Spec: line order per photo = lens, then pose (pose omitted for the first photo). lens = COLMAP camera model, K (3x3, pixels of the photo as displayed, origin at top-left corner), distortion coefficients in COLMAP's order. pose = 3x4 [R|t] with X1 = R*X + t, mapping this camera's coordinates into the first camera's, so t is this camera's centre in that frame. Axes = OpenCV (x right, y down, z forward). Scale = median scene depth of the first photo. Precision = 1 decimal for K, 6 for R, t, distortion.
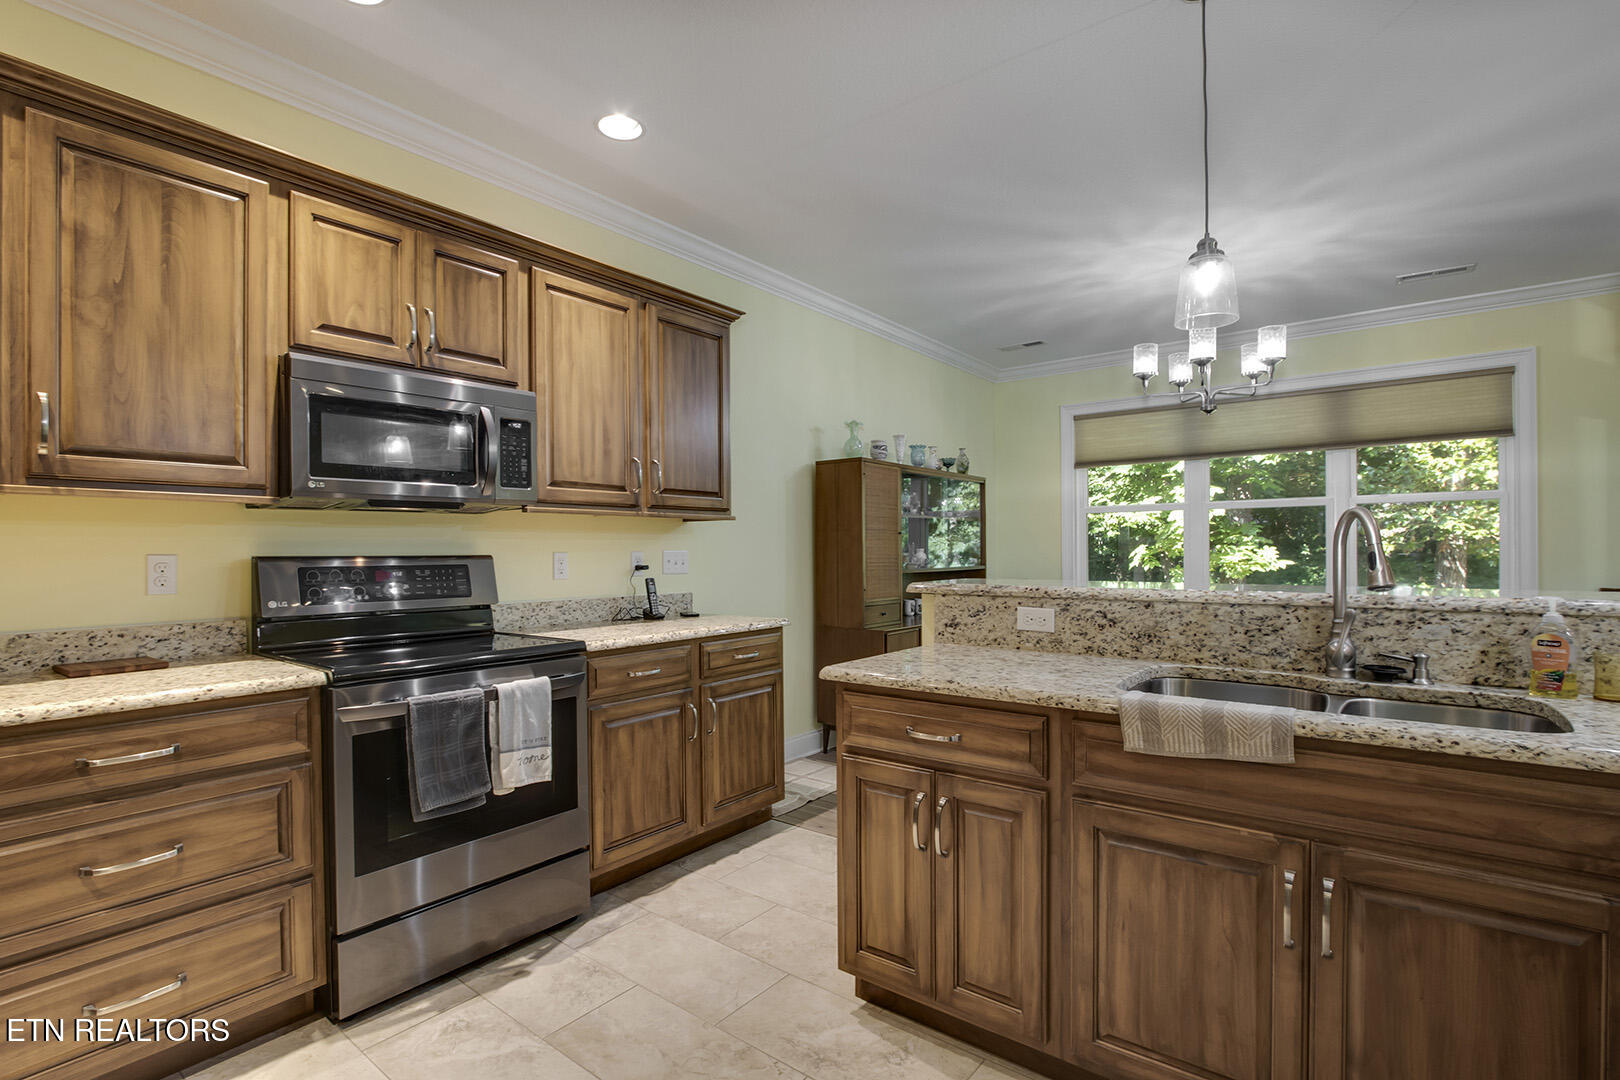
lens RADIAL K [[759.9, 0, 810.0], [0, 759.9, 552.2], [0, 0, 1]] dist [-0.030116, 0.006629]
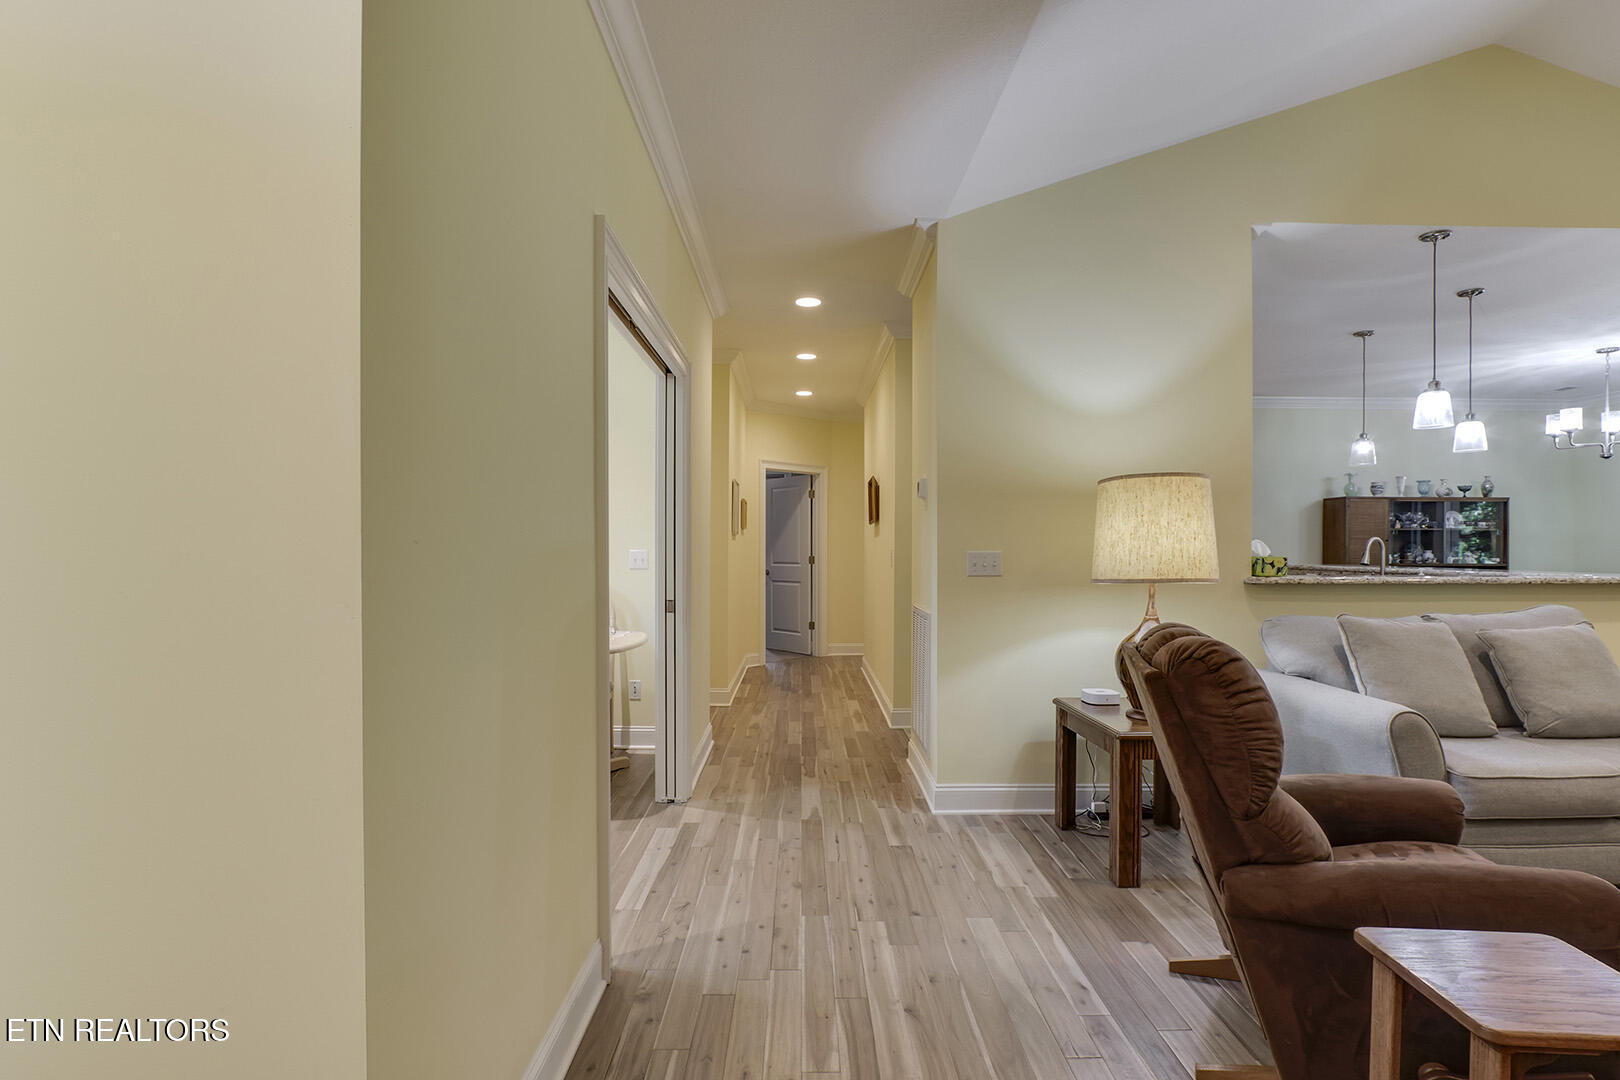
lens RADIAL K [[770.8, 0, 811.7], [0, 770.8, 552.8], [0, 0, 1]] dist [-0.011245, 0.000417]
pose [[0.626770, 0.012678, -0.779101, 1.167019], [-0.009357, 0.999918, 0.008744, -0.004955], [0.779148, 0.001809, 0.626837, -1.795611]]
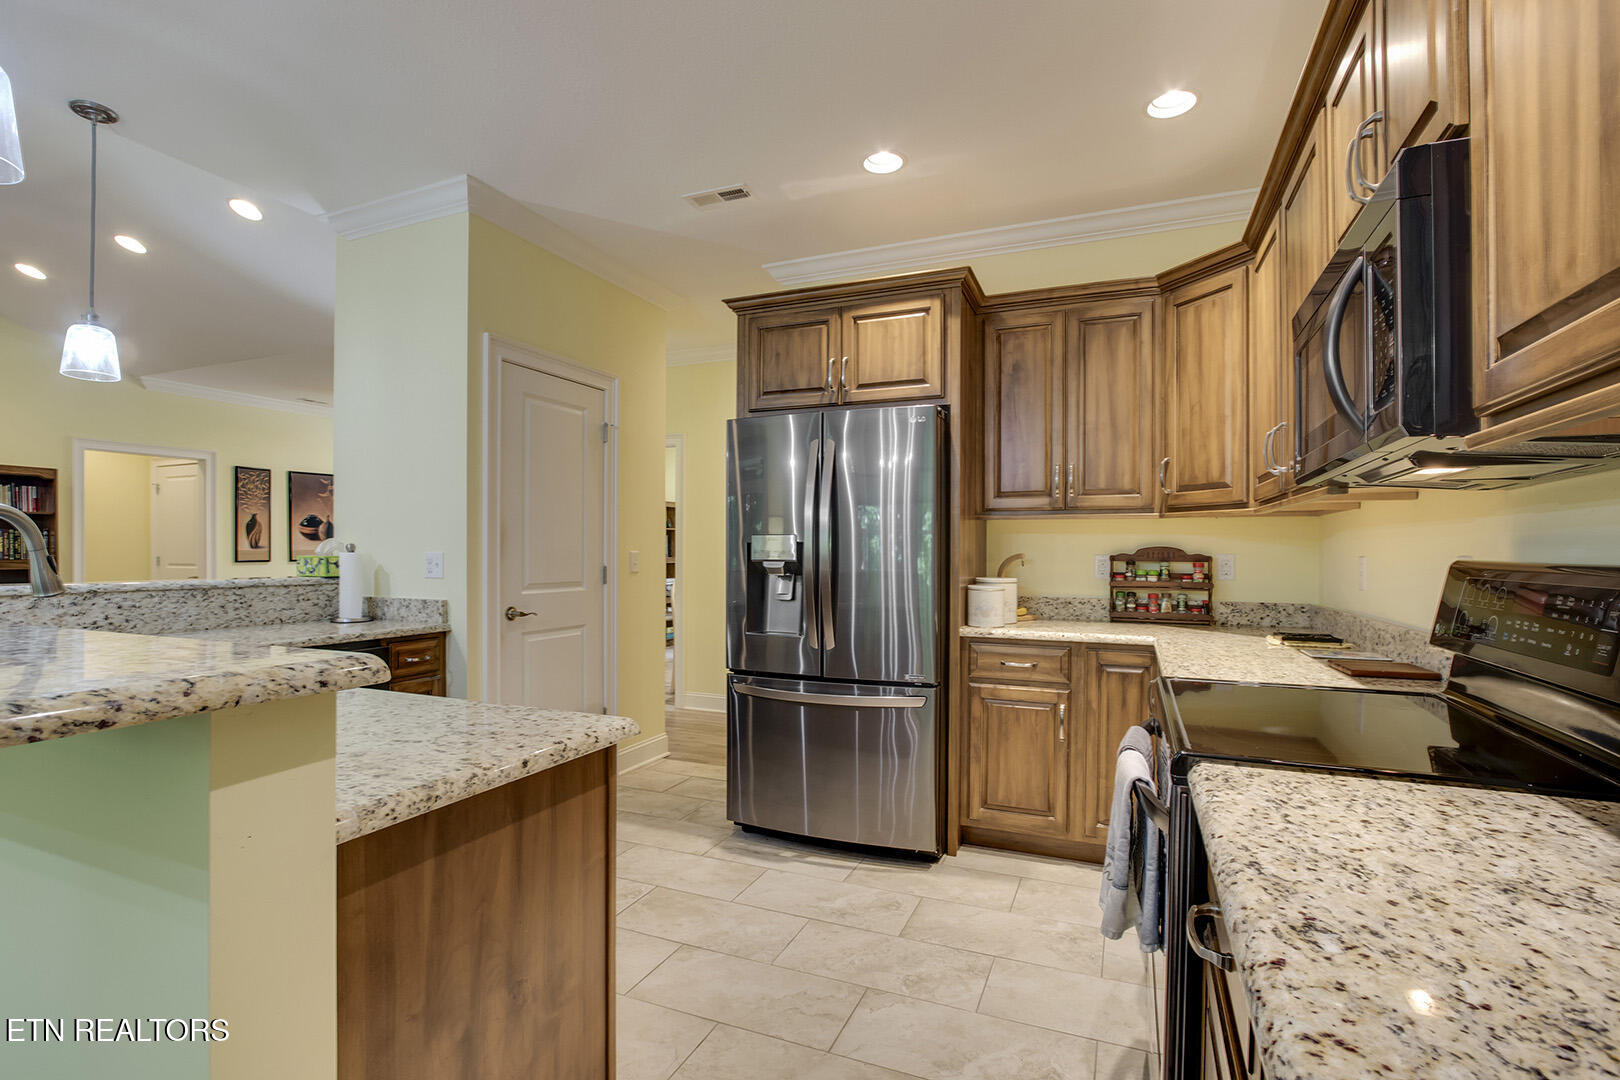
lens RADIAL K [[756.7, 0, 811.4], [0, 756.7, 552.6], [0, 0, 1]] dist [-0.027138, 0.004961]
pose [[-0.965351, 0.003710, -0.260930, 0.032479], [0.001971, 0.999974, 0.006927, -0.007192], [0.260949, 0.006173, -0.965333, 1.416321]]
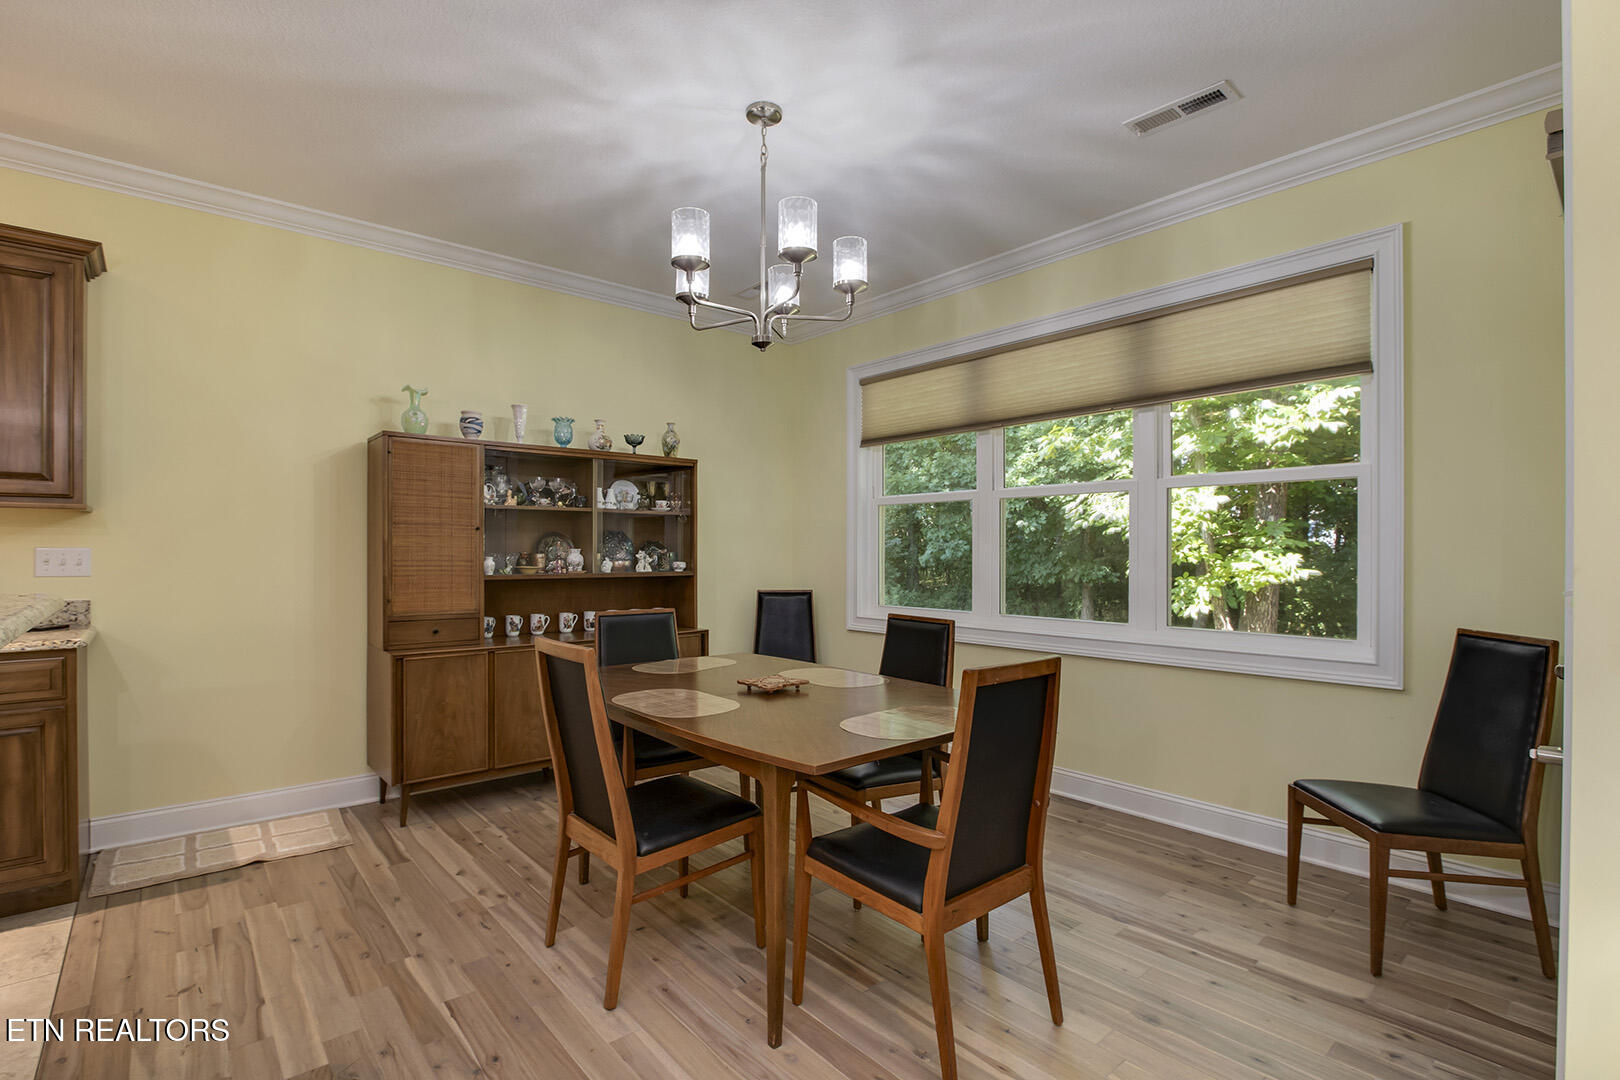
lens RADIAL K [[756.7, 0, 811.4], [0, 756.7, 552.6], [0, 0, 1]] dist [-0.027138, 0.004961]
pose [[0.981789, 0.010396, -0.189691, 1.144605], [-0.010394, 0.999945, 0.001004, -0.008847], [0.189692, 0.000985, 0.981843, 0.579600]]
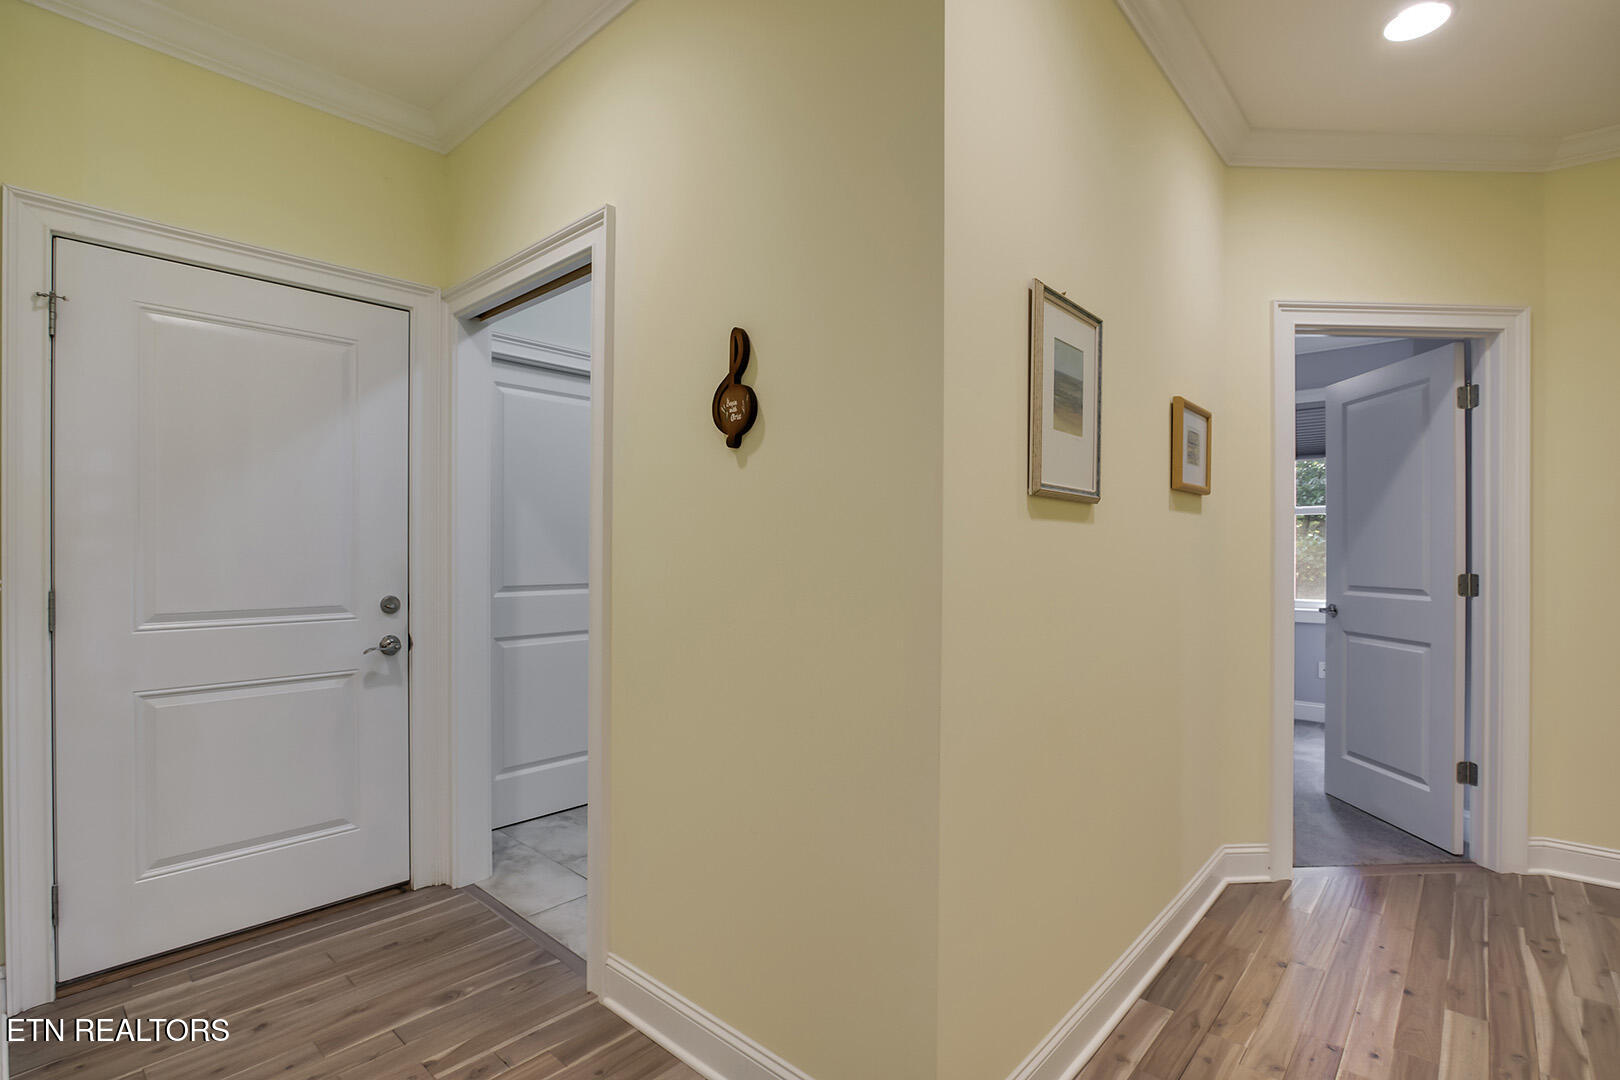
lens RADIAL K [[756.7, 0, 811.4], [0, 756.7, 552.6], [0, 0, 1]] dist [-0.027138, 0.004961]
pose [[-0.066922, 0.006534, -0.997737, -0.369302], [-0.006357, 0.999955, 0.006975, 0.006770], [0.997738, 0.006809, -0.066877, -0.518231]]
